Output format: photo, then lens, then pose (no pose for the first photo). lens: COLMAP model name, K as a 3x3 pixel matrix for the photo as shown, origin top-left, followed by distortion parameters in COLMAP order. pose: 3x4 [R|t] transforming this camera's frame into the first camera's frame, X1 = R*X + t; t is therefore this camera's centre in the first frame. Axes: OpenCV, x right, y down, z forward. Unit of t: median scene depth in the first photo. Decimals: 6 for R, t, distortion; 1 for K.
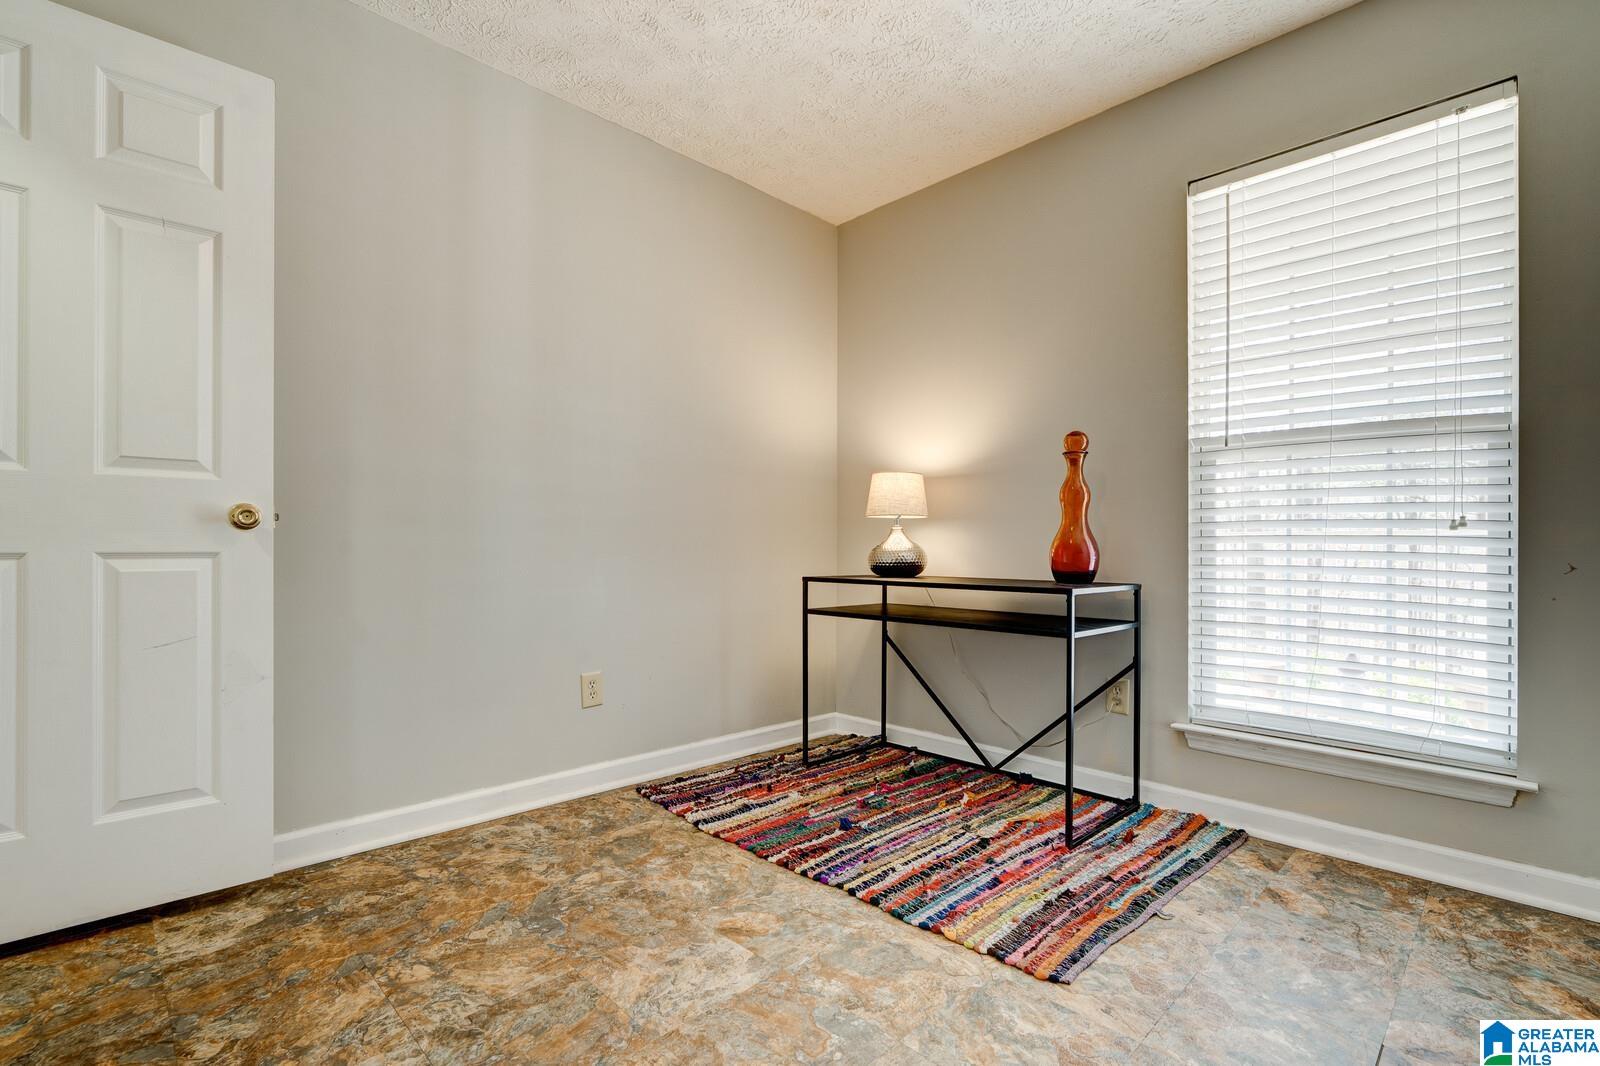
lens RADIAL K [[732.3, 0, 800.0], [0, 732.3, 546.7], [0, 0, 1]] dist [-0.000390, 0.000224]
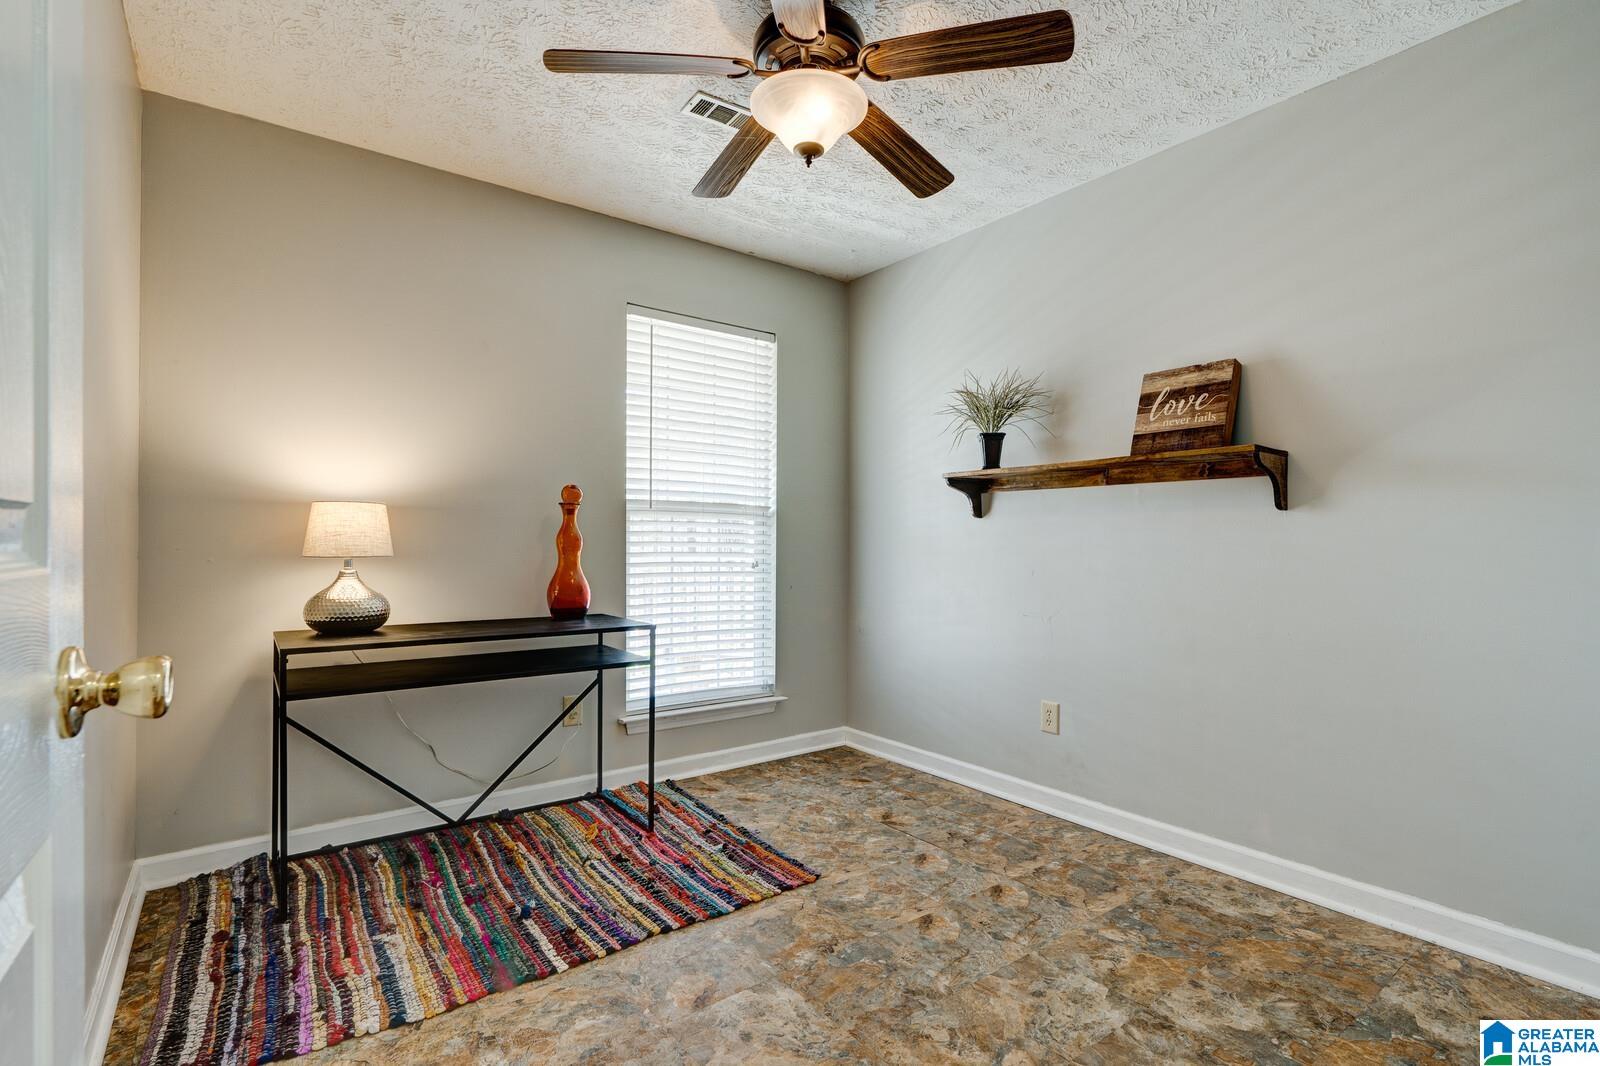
lens RADIAL K [[767.5, 0, 805.4], [0, 767.5, 543.8], [0, 0, 1]] dist [-0.000873, -0.000096]
pose [[0.123001, -0.005944, 0.992389, -0.904700], [-0.004393, 0.999969, 0.006534, -0.089764], [-0.992397, -0.005164, 0.122971, 0.592164]]
